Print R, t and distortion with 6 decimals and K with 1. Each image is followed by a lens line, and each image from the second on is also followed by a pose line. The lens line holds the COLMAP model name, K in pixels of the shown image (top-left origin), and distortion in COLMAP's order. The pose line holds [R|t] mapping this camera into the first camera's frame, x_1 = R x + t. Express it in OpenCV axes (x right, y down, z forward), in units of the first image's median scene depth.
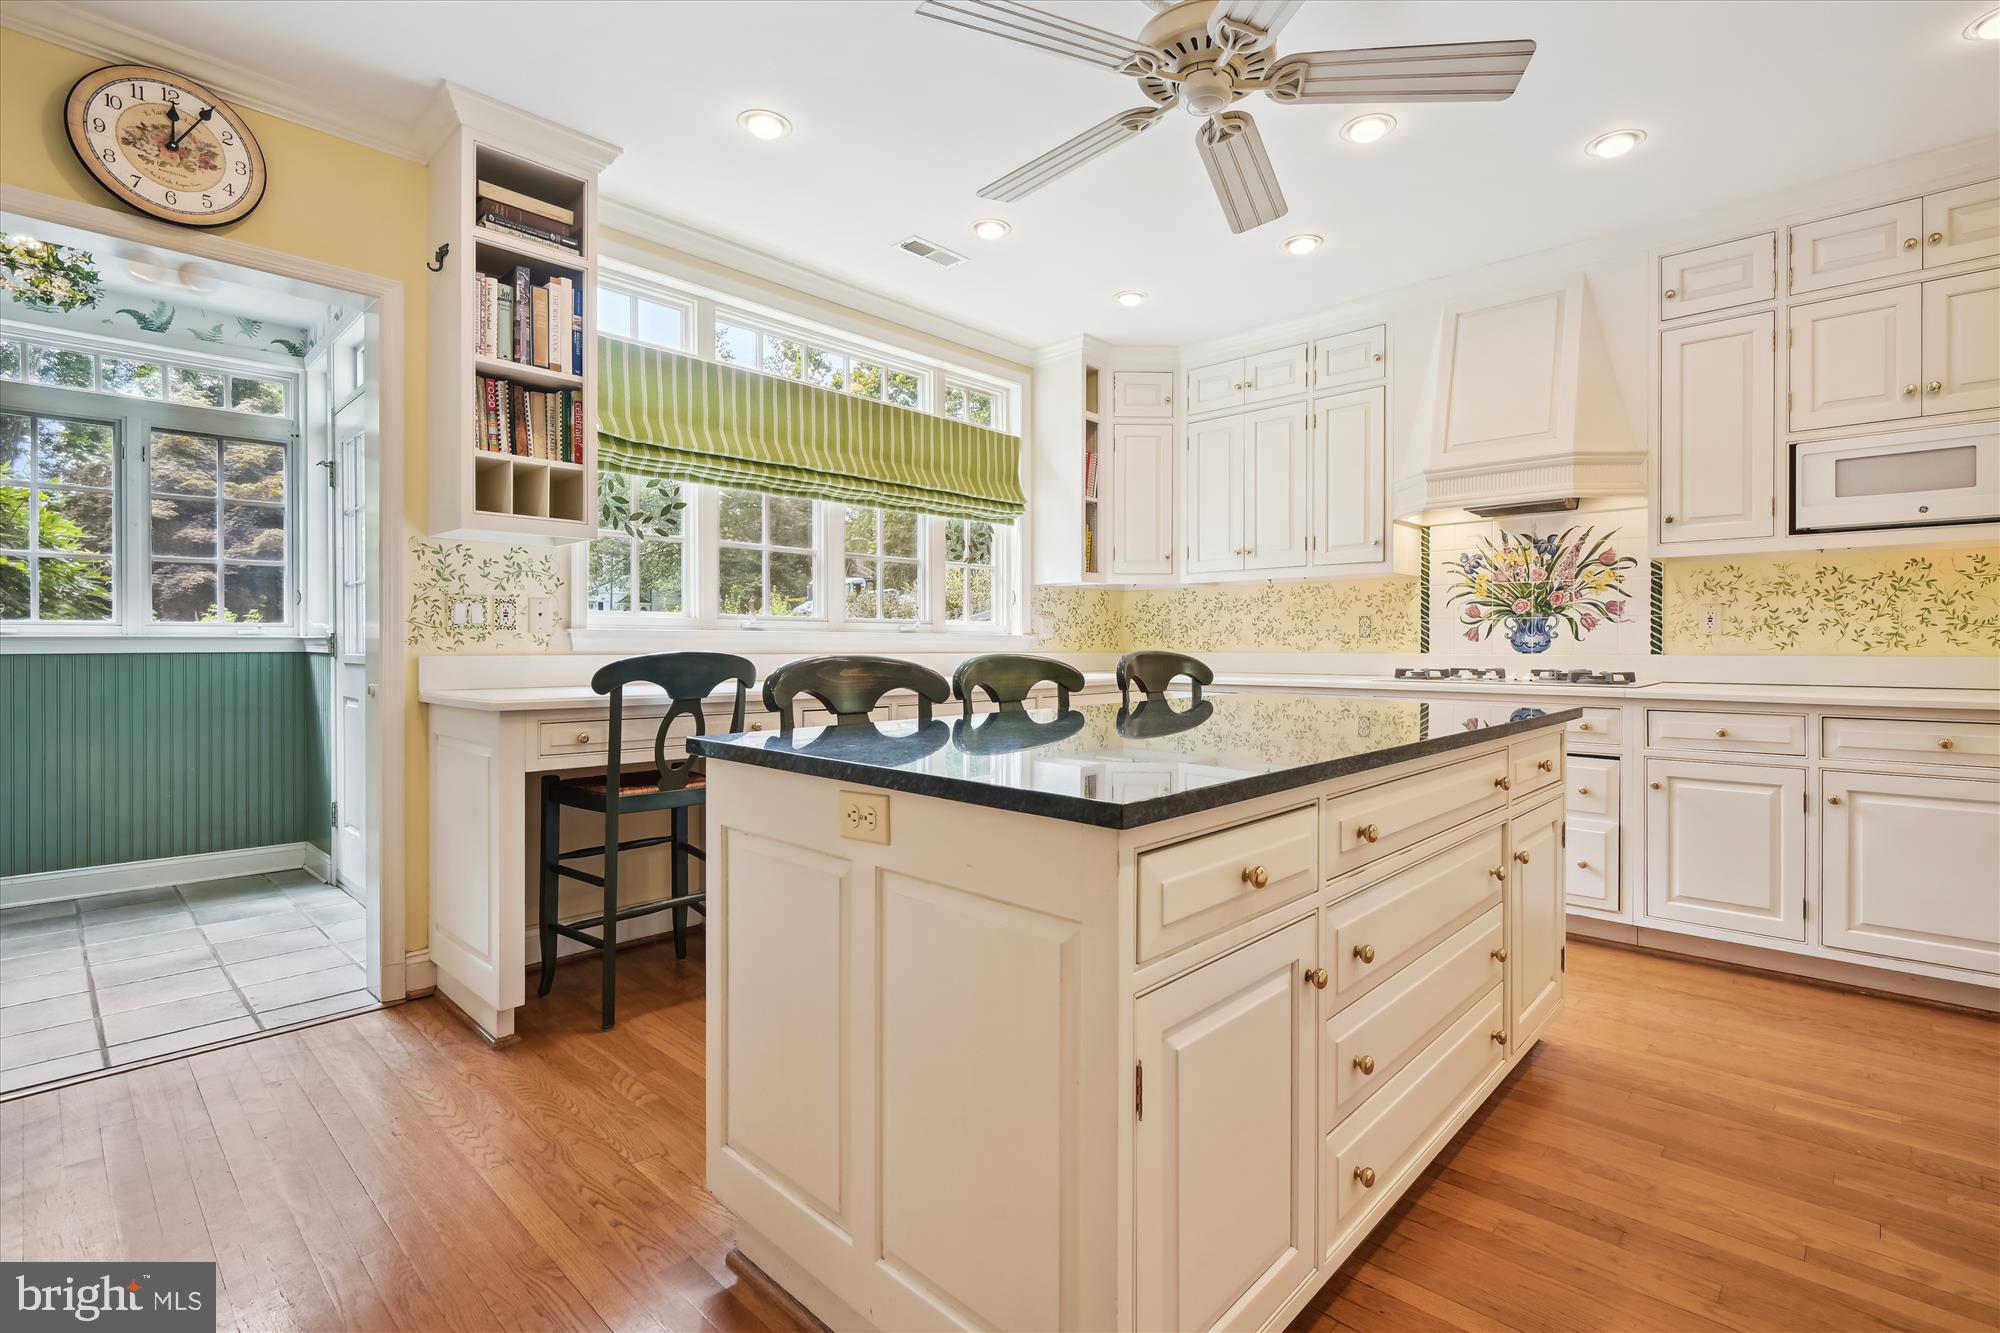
lens RADIAL K [[923.1, 0, 1001.6], [0, 923.1, 653.6], [0, 0, 1]] dist [-0.003620, -0.000149]
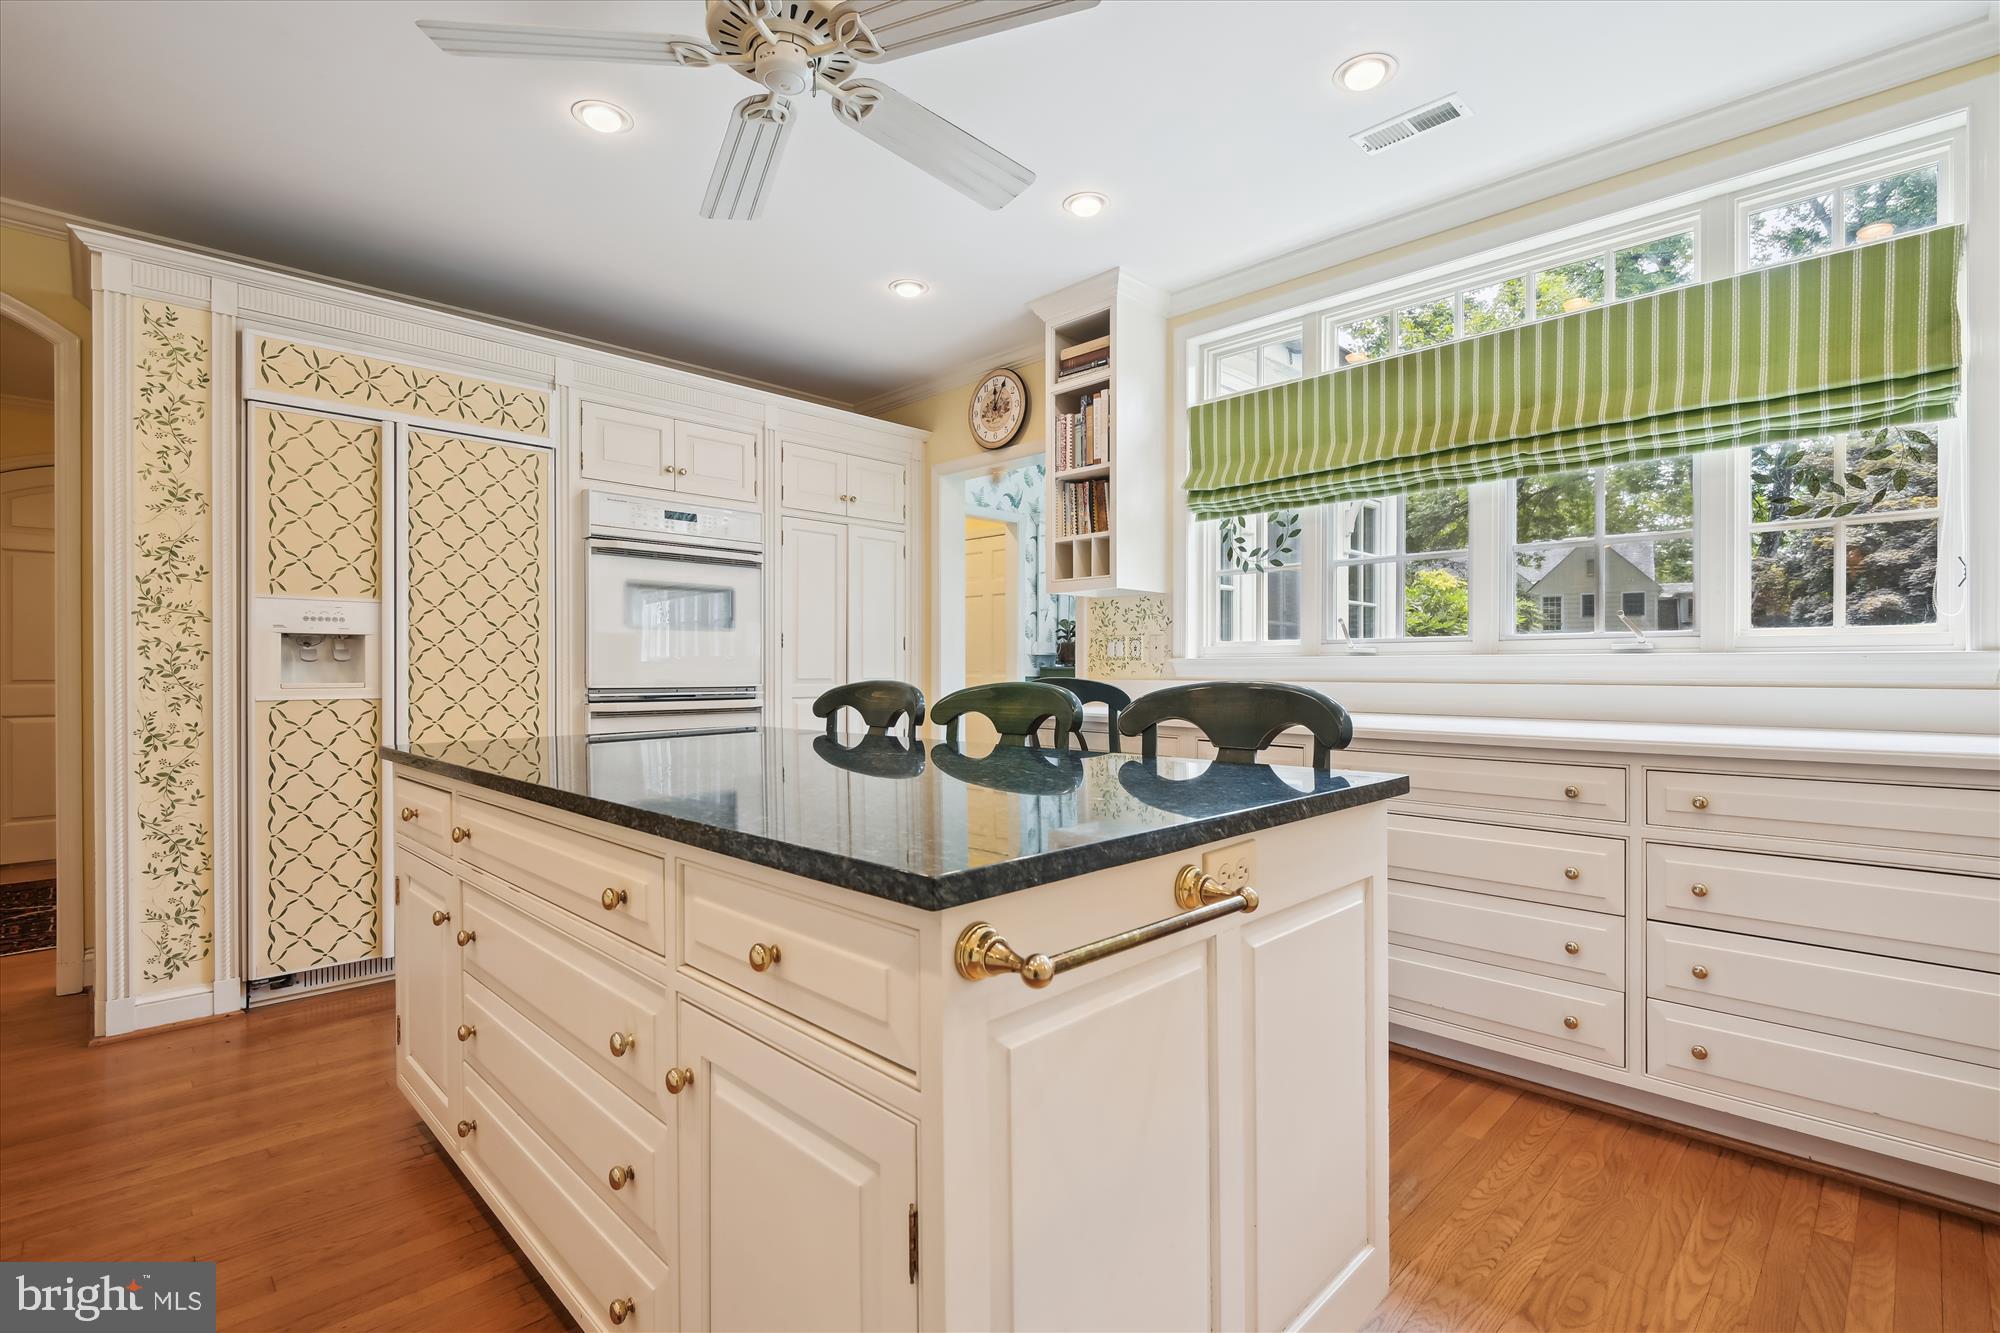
lens RADIAL K [[923.1, 0, 999.7], [0, 923.1, 666.1], [0, 0, 1]] dist [-0.003620, -0.000149]
pose [[-0.044340, -0.005086, -0.999004, 0.321608], [-0.012702, 0.999909, -0.004527, -0.003887], [0.998936, 0.012489, -0.044401, 0.355041]]
